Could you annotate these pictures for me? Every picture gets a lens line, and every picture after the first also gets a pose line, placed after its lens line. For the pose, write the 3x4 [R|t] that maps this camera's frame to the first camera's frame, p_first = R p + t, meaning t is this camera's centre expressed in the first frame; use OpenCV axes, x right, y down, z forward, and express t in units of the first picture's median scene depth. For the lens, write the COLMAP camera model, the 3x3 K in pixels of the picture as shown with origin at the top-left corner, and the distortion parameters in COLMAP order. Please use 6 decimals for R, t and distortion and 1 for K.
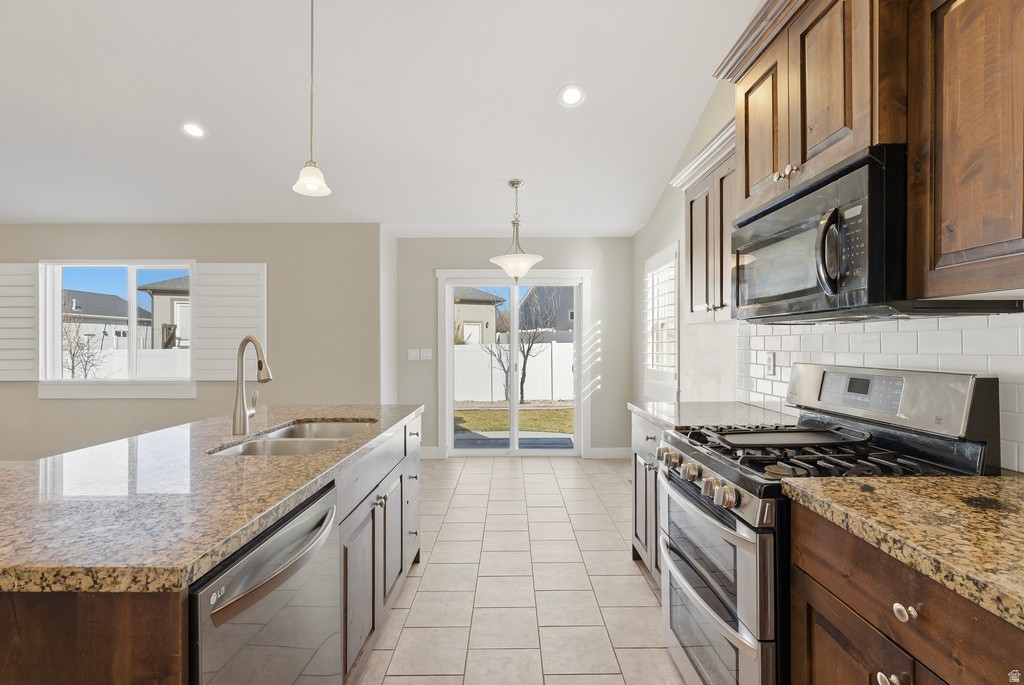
lens RADIAL K [[466.3, 0, 509.6], [0, 466.3, 350.1], [0, 0, 1]] dist [0.002197, 0.000230]
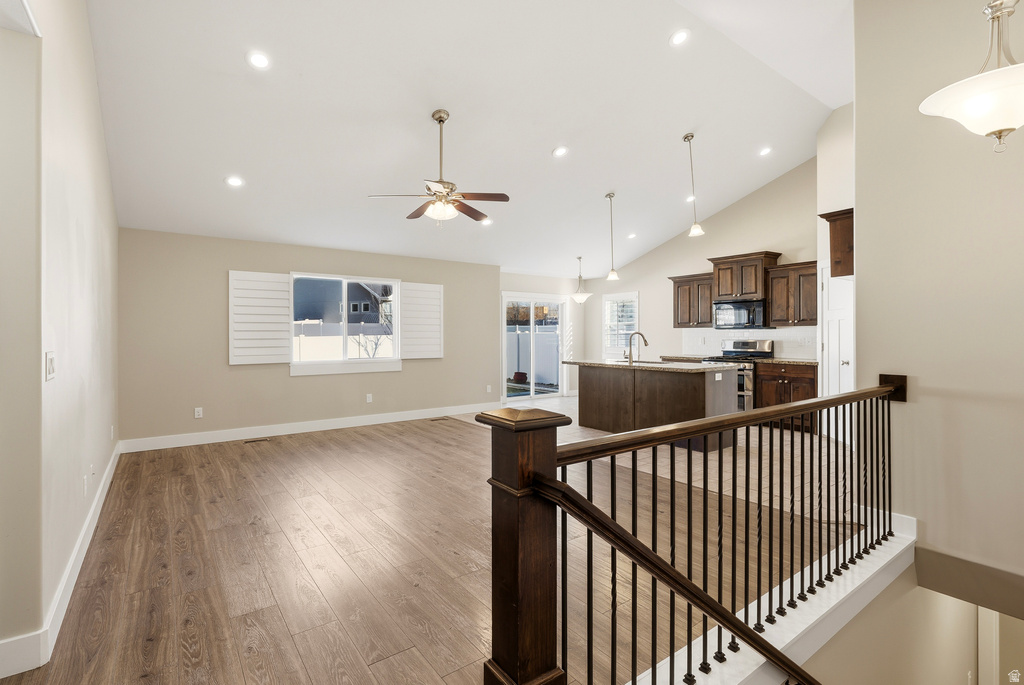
lens RADIAL K [[466.3, 0, 506.4], [0, 466.3, 336.6], [0, 0, 1]] dist [0.002197, 0.000230]
pose [[0.795946, 0.001070, 0.605367, -1.310646], [0.006953, 0.999916, -0.010910, 0.011451], [-0.605328, 0.012893, 0.795872, -0.405724]]
